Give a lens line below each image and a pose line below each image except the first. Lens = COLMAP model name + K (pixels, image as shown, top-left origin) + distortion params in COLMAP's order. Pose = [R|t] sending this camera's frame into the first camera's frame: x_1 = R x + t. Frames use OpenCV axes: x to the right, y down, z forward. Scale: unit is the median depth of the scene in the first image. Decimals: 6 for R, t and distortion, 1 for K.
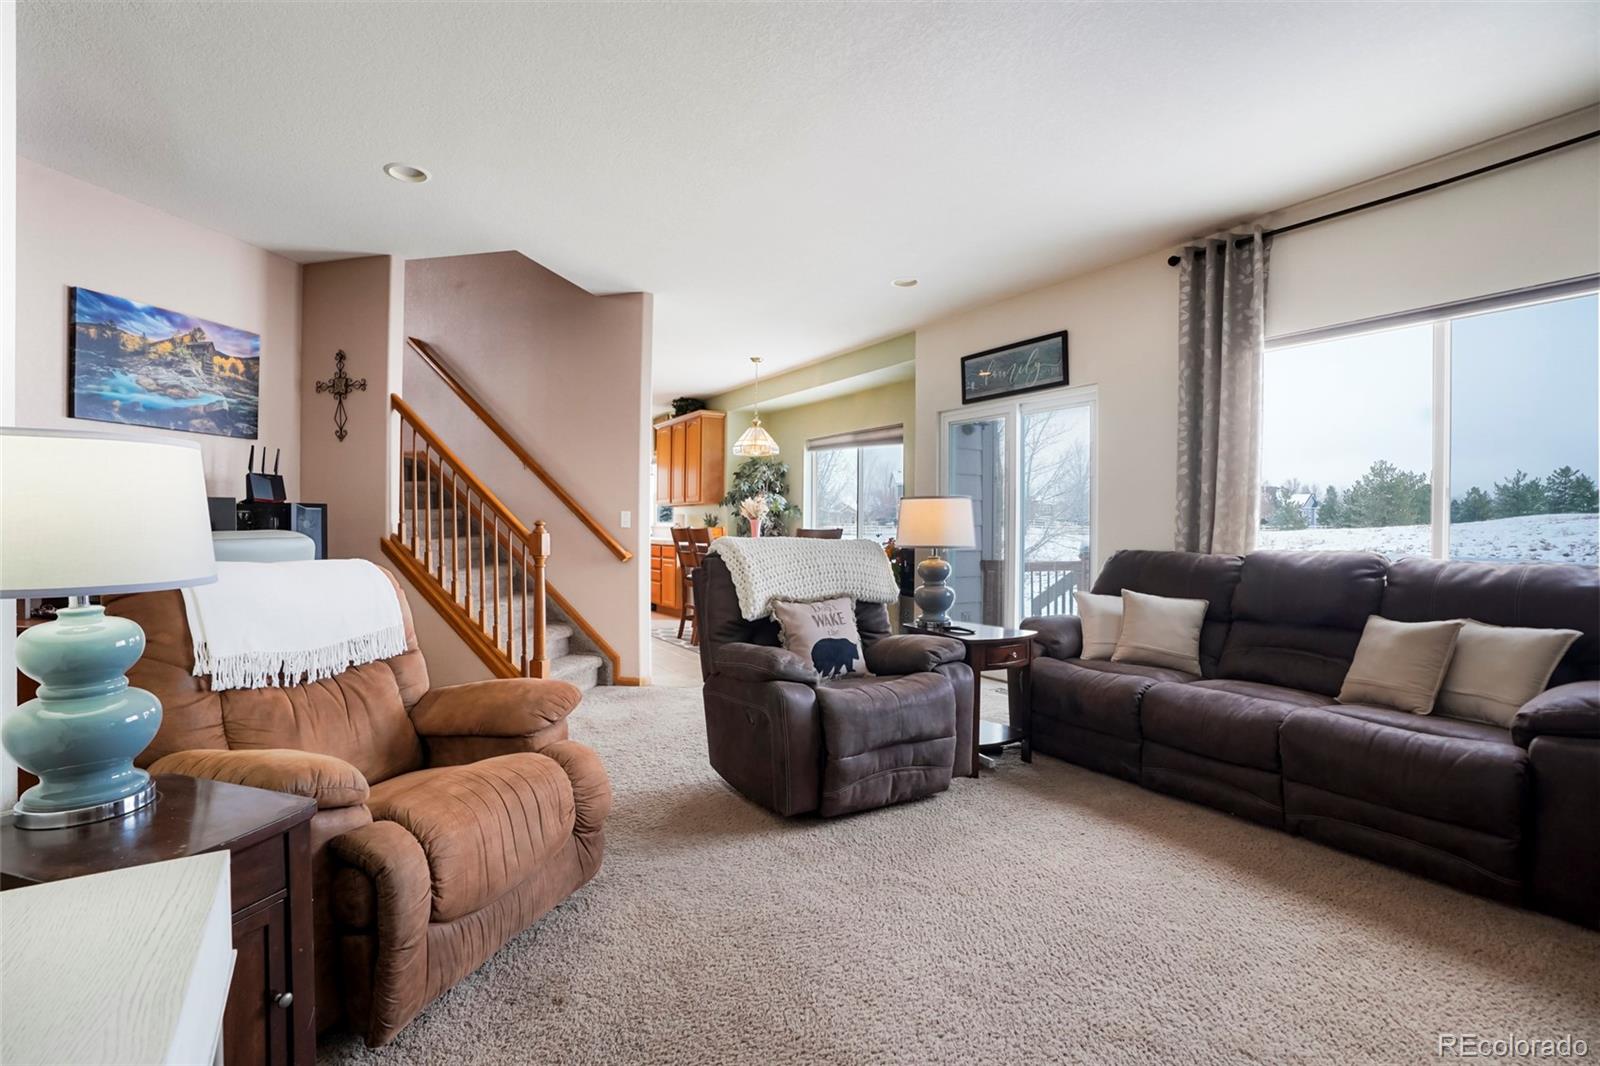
lens RADIAL K [[758.5, 0, 796.7], [0, 758.5, 523.8], [0, 0, 1]] dist [-0.055514, 0.026481]
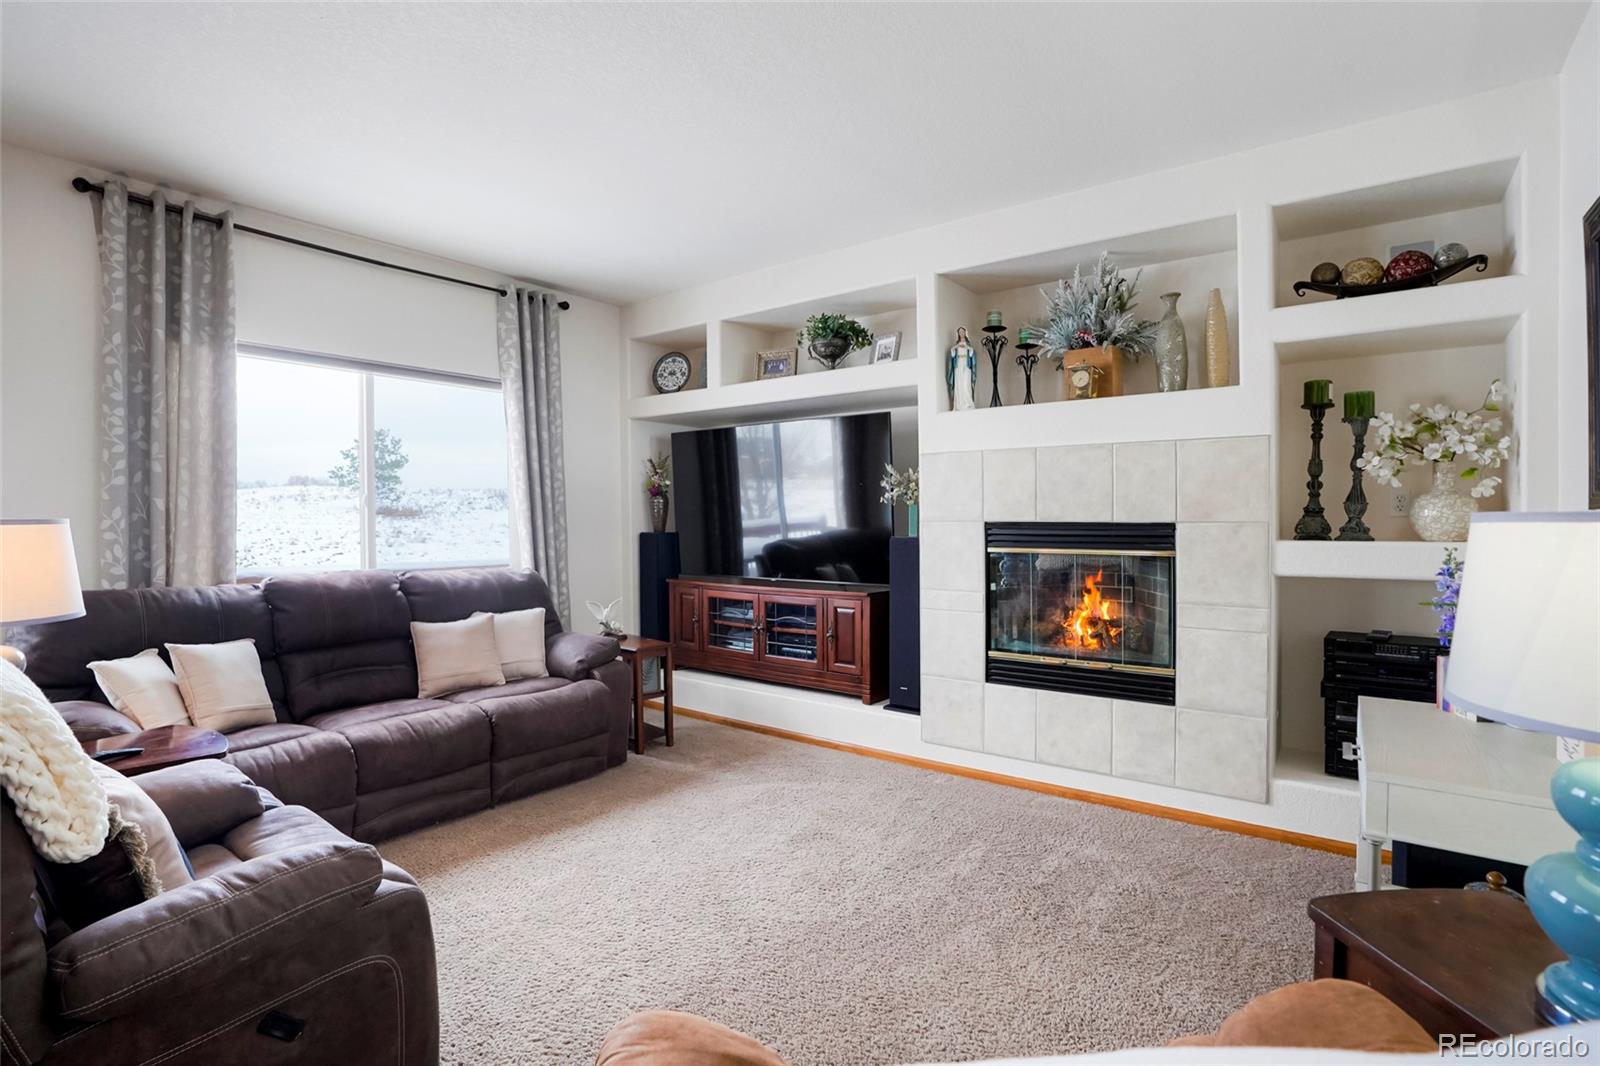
lens RADIAL K [[758.5, 0, 796.7], [0, 758.5, 523.8], [0, 0, 1]] dist [-0.055514, 0.026481]
pose [[-0.359288, -0.002170, 0.933224, -0.404505], [0.002629, 0.999991, 0.003337, -0.026769], [-0.933223, 0.003652, -0.359279, 0.614356]]
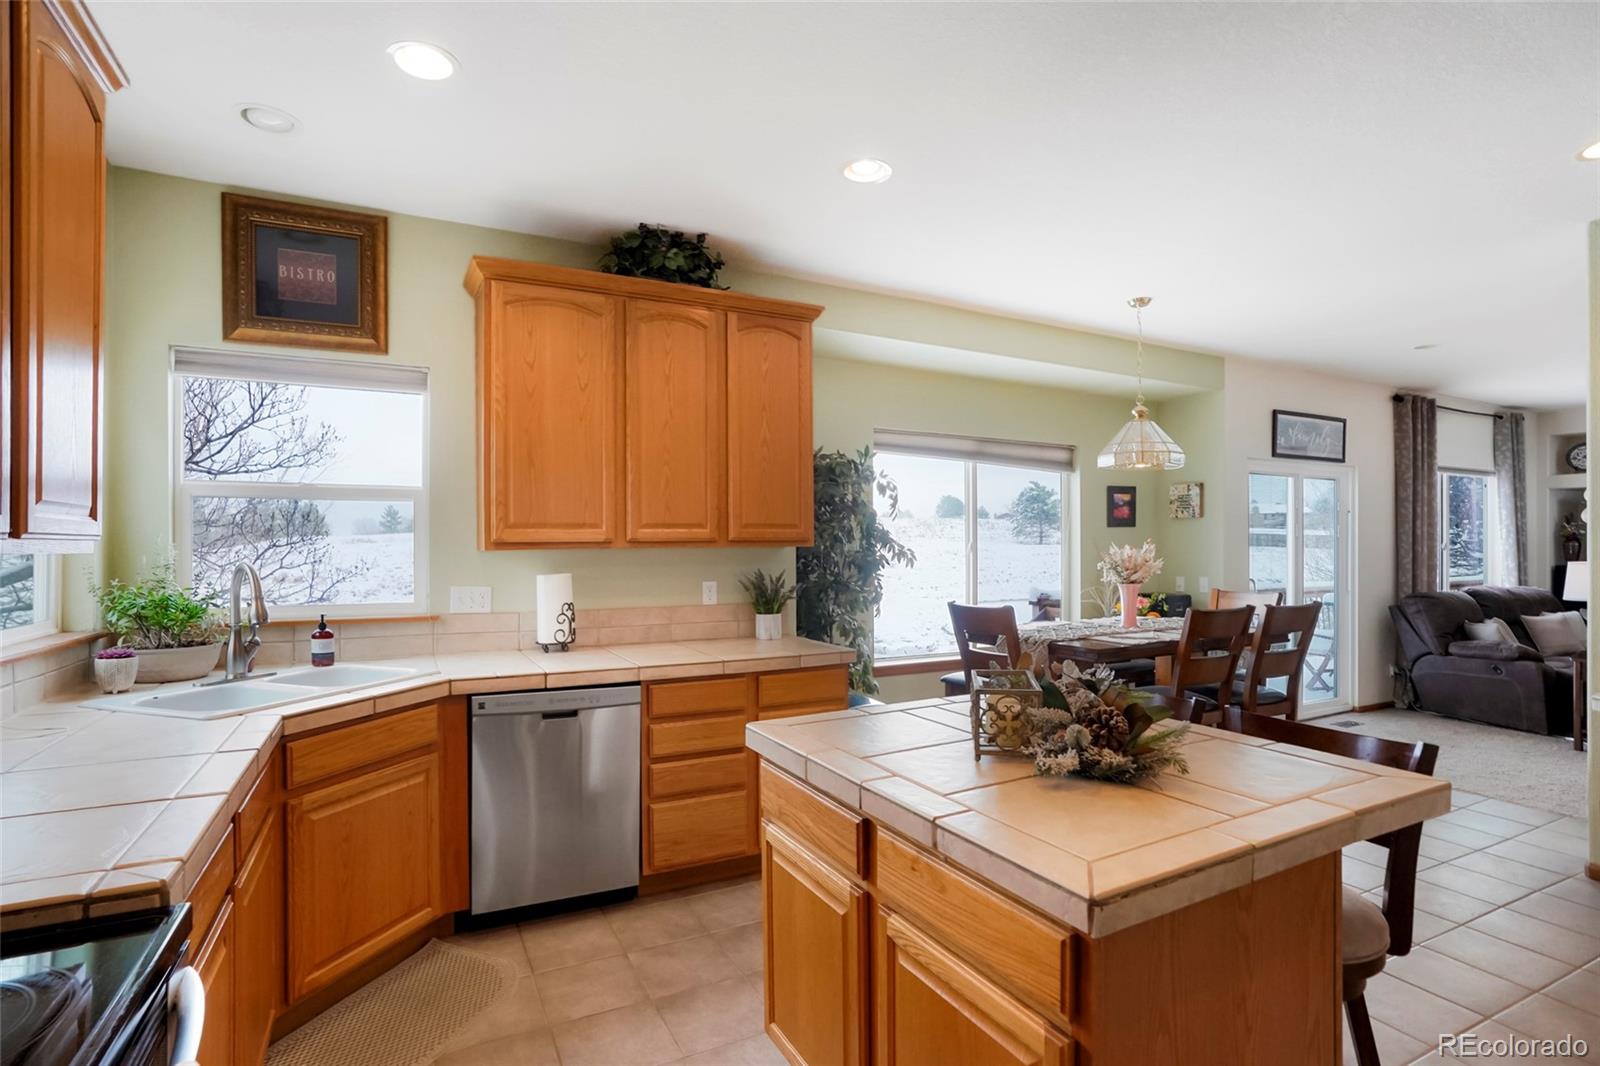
lens RADIAL K [[790.3, 0, 800.0], [0, 790.3, 533.0], [0, 0, 1]] dist [-0.018720, 0.001421]
pose [[0.063233, 0.018337, 0.997830, -1.180373], [0.001786, 0.999828, -0.018487, -0.057271], [-0.997997, 0.002951, 0.063189, 2.182975]]
